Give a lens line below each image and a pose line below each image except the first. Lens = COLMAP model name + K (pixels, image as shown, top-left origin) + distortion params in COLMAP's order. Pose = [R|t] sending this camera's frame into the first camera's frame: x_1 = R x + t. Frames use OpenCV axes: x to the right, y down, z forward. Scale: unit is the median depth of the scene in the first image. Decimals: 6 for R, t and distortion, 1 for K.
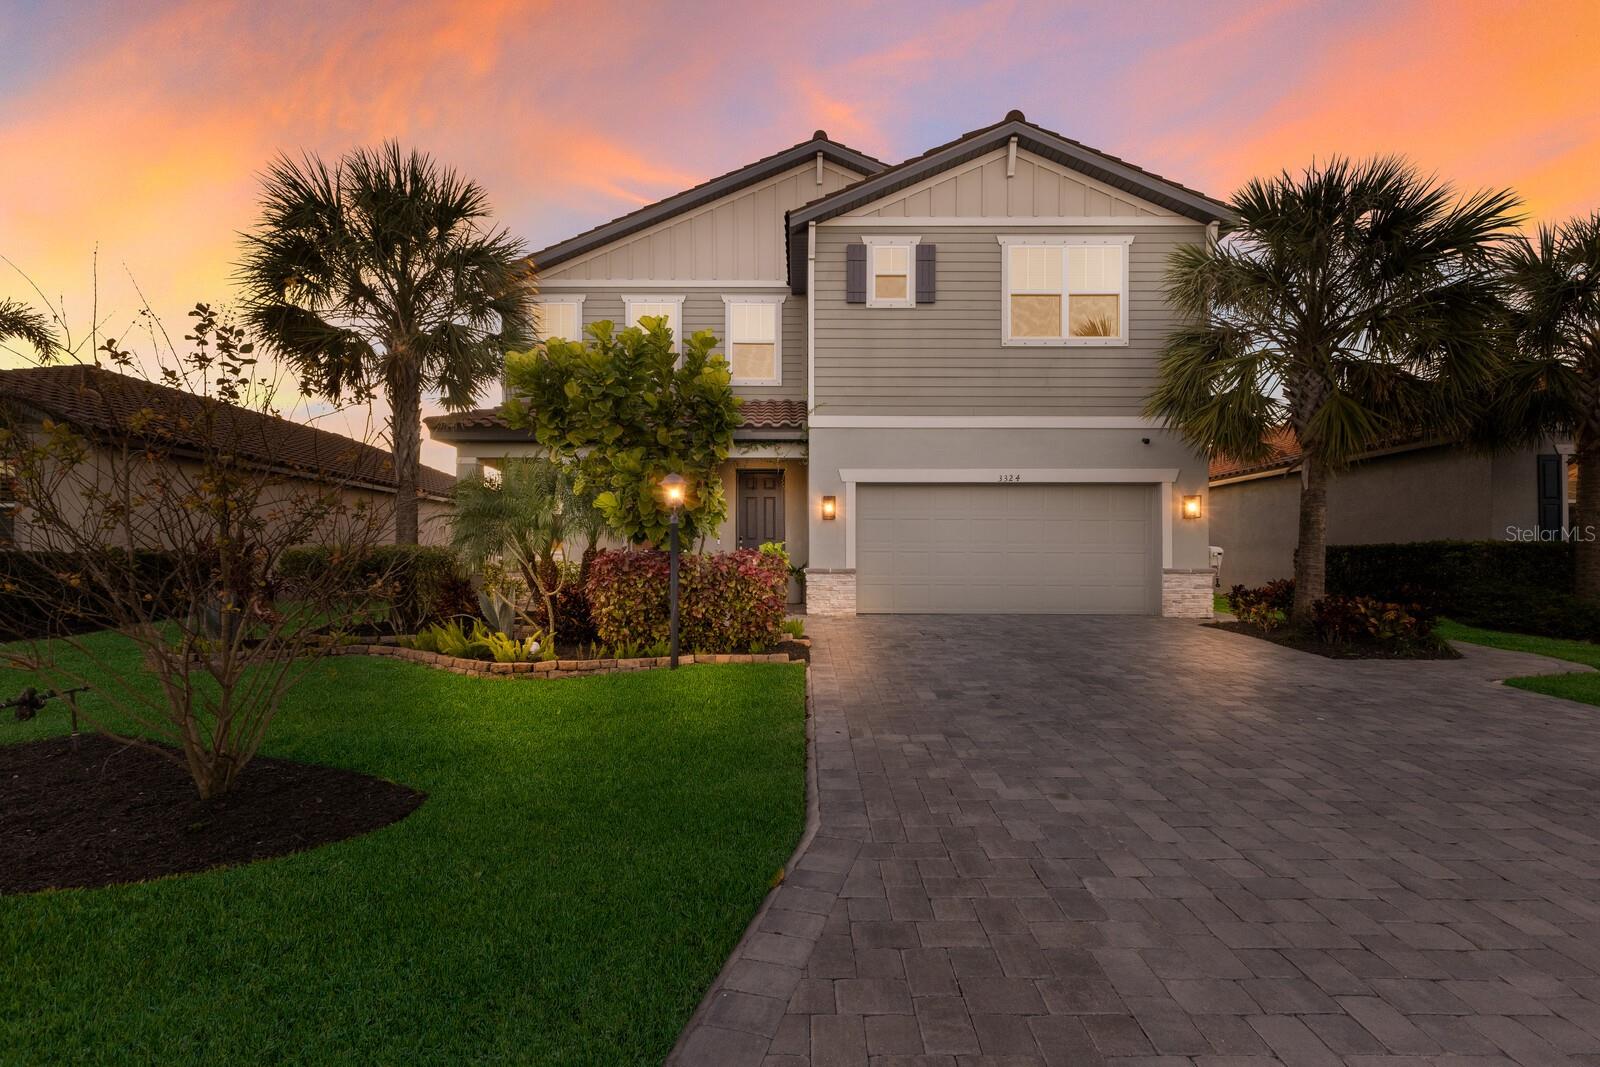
lens RADIAL K [[688.2, 0, 800.0], [0, 688.2, 533.5], [0, 0, 1]] dist [0.012936, 0.000024]
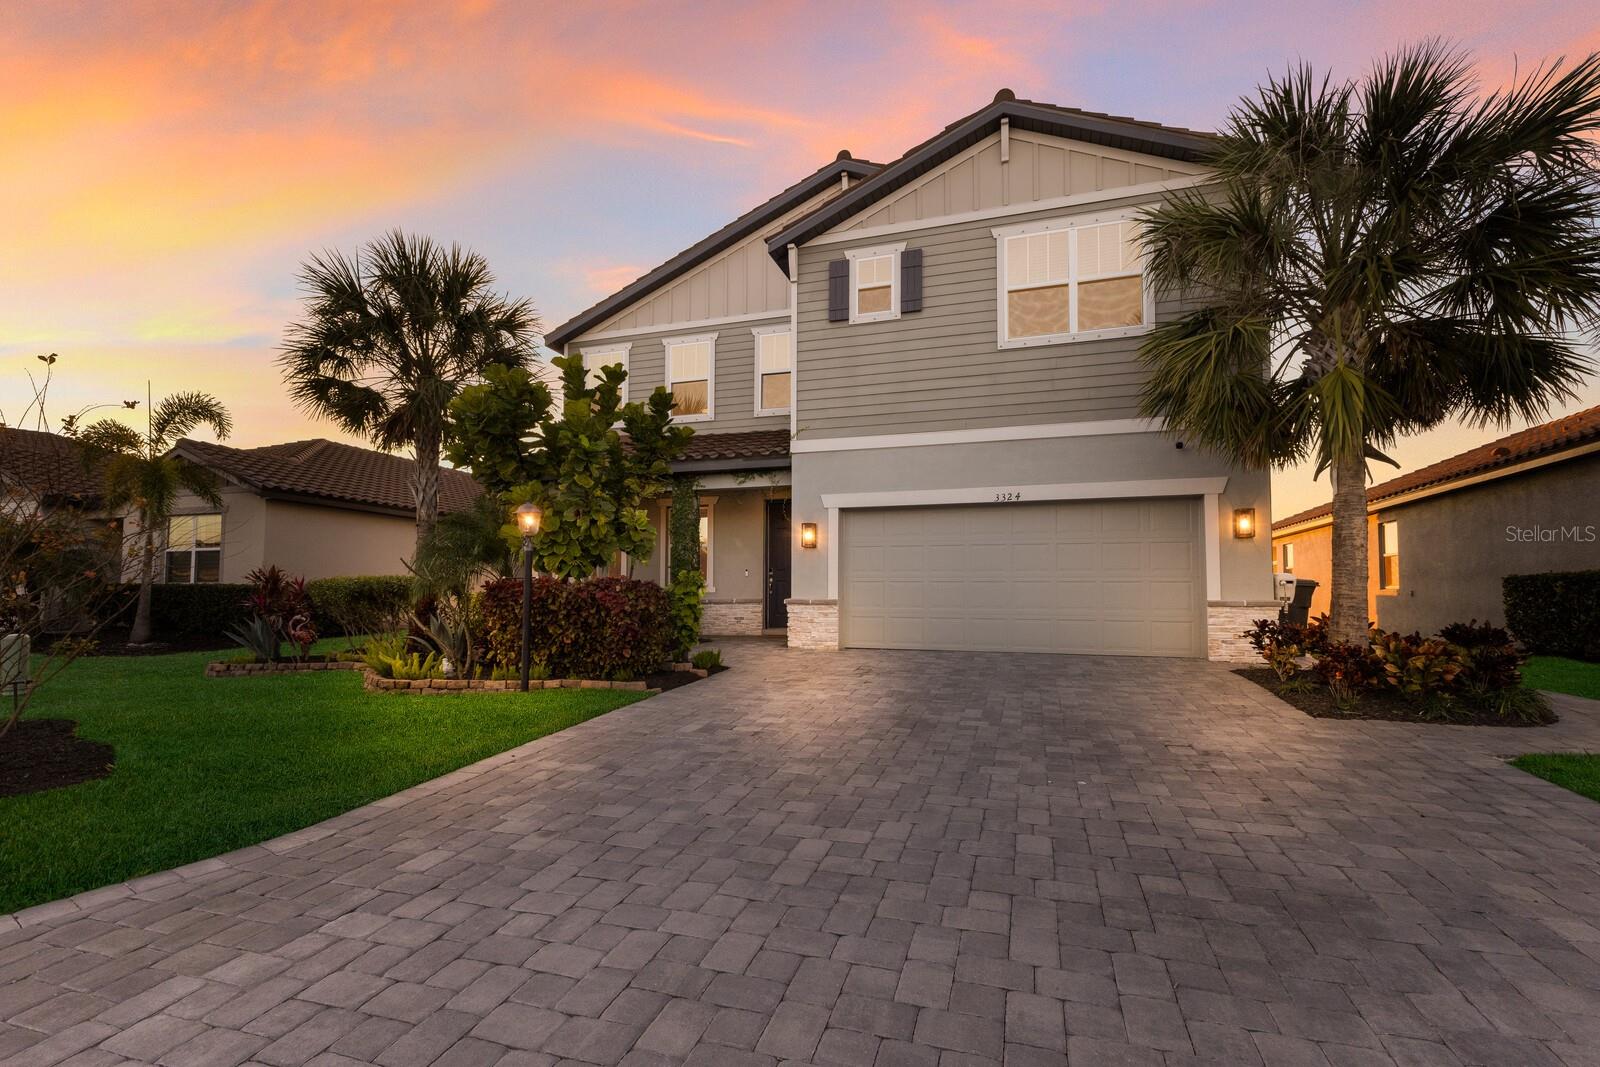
lens RADIAL K [[702.6, 0, 798.8], [0, 702.6, 544.4], [0, 0, 1]] dist [0.011883, -0.000266]
pose [[0.953933, -0.020683, -0.299305, 0.318513], [0.009404, 0.999192, -0.039075, 0.012893], [0.299872, 0.034461, 0.953357, 0.065702]]
